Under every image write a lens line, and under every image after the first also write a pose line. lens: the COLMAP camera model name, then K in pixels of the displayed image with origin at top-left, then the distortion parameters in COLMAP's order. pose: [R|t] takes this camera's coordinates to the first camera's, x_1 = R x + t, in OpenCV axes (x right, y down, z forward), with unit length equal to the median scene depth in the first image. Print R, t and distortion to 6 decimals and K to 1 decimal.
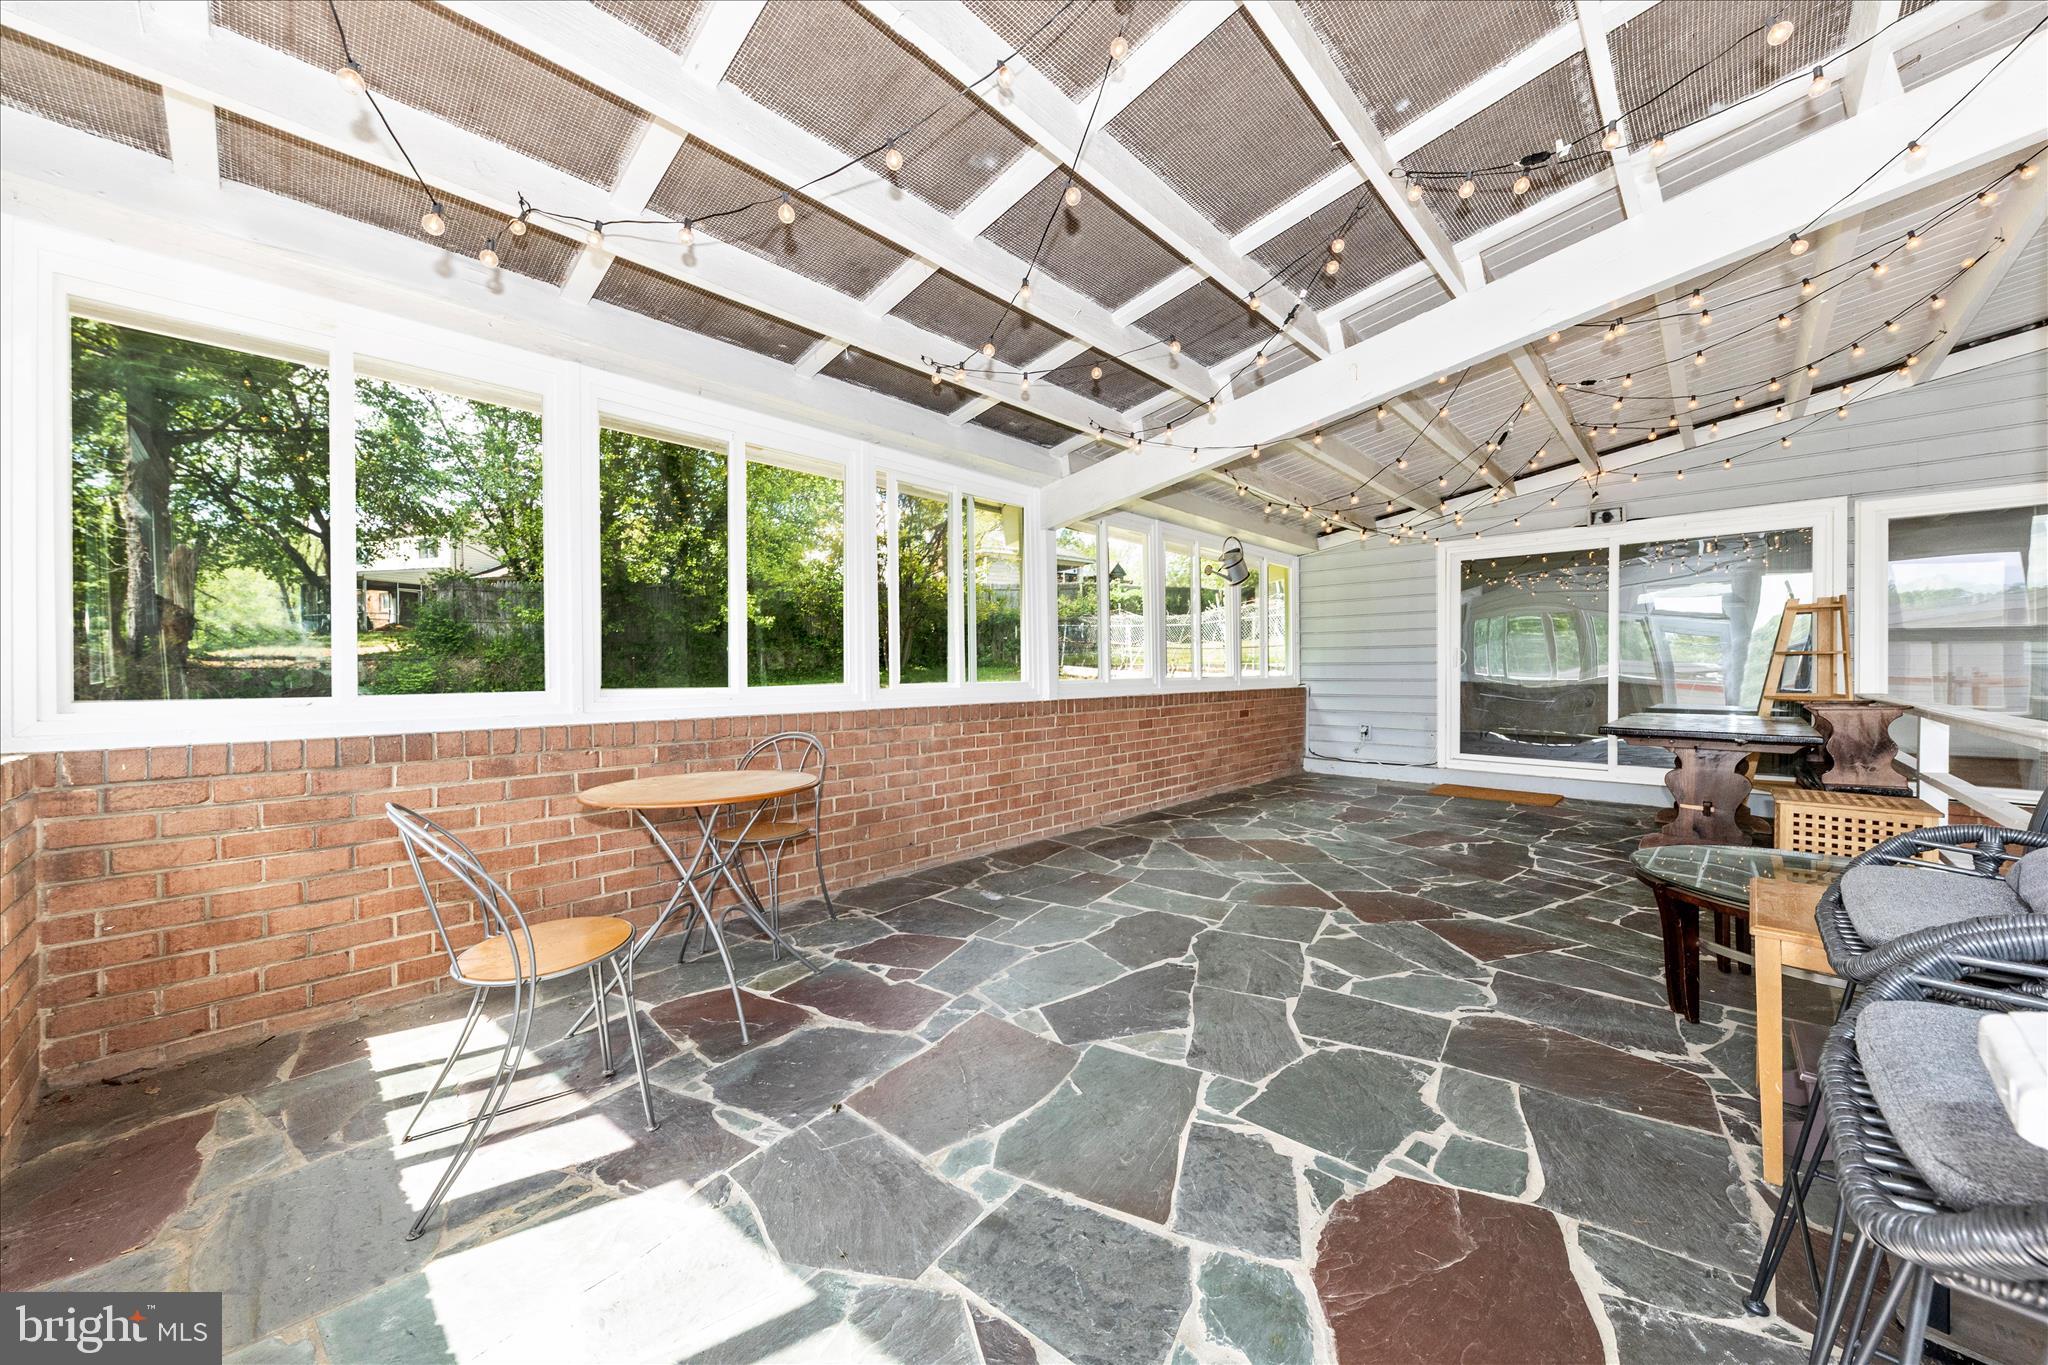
lens RADIAL K [[721.4, 0, 1024.0], [0, 721.4, 682.5], [0, 0, 1]] dist [0.016392, -0.006058]
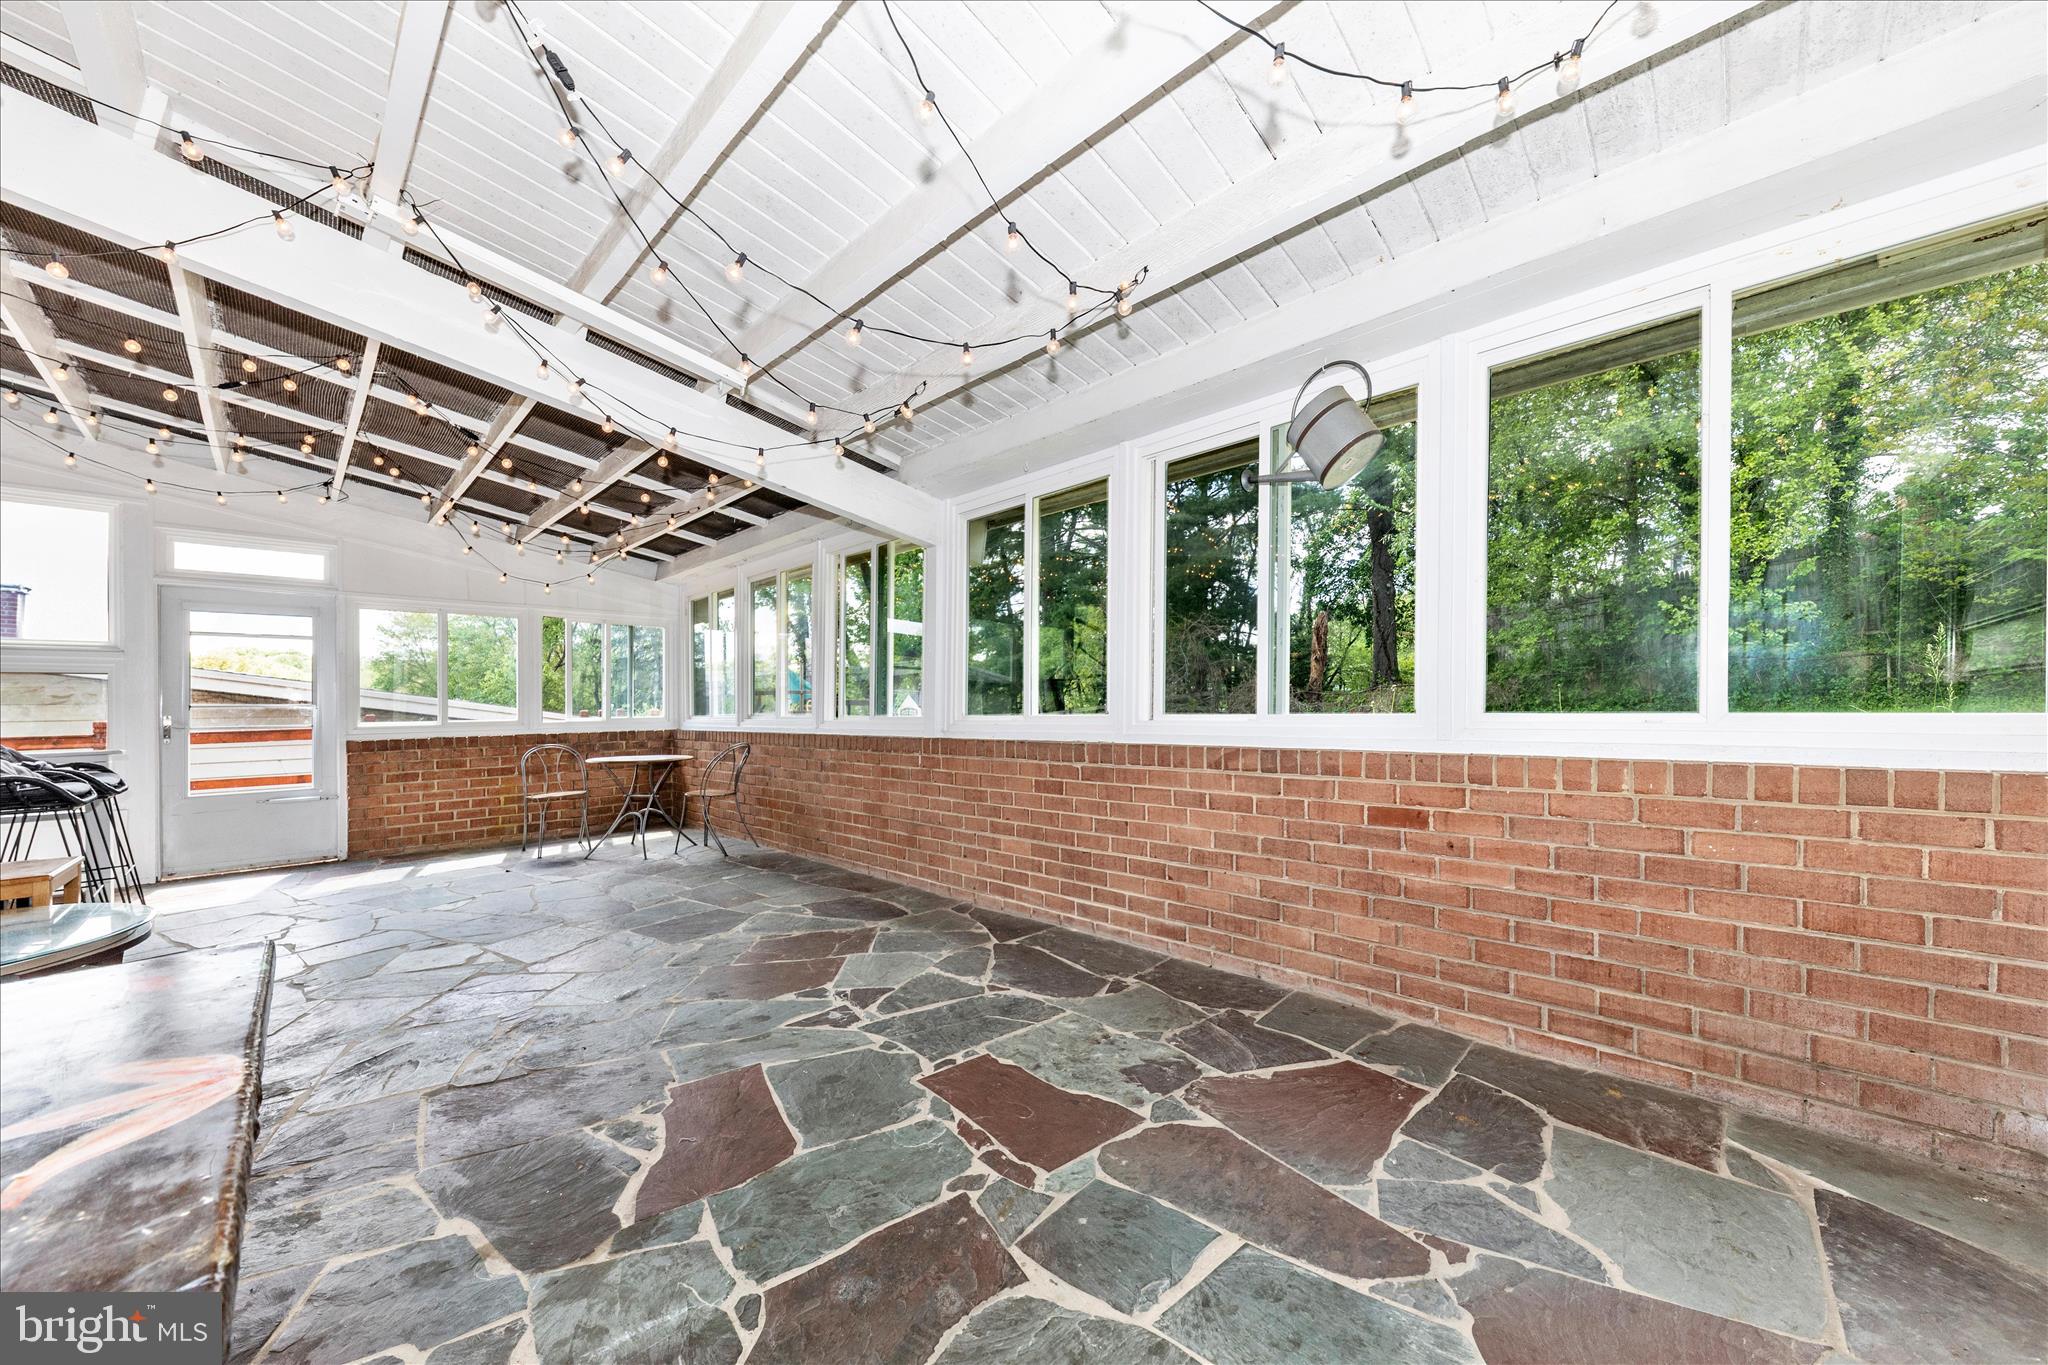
lens RADIAL K [[721.4, 0, 1024.0], [0, 721.4, 682.5], [0, 0, 1]] dist [0.016392, -0.006058]
pose [[-0.004231, -0.022734, -0.999733, 0.812542], [-0.001551, 0.999740, -0.022728, -0.021494], [0.999990, 0.001455, -0.004265, 0.966766]]
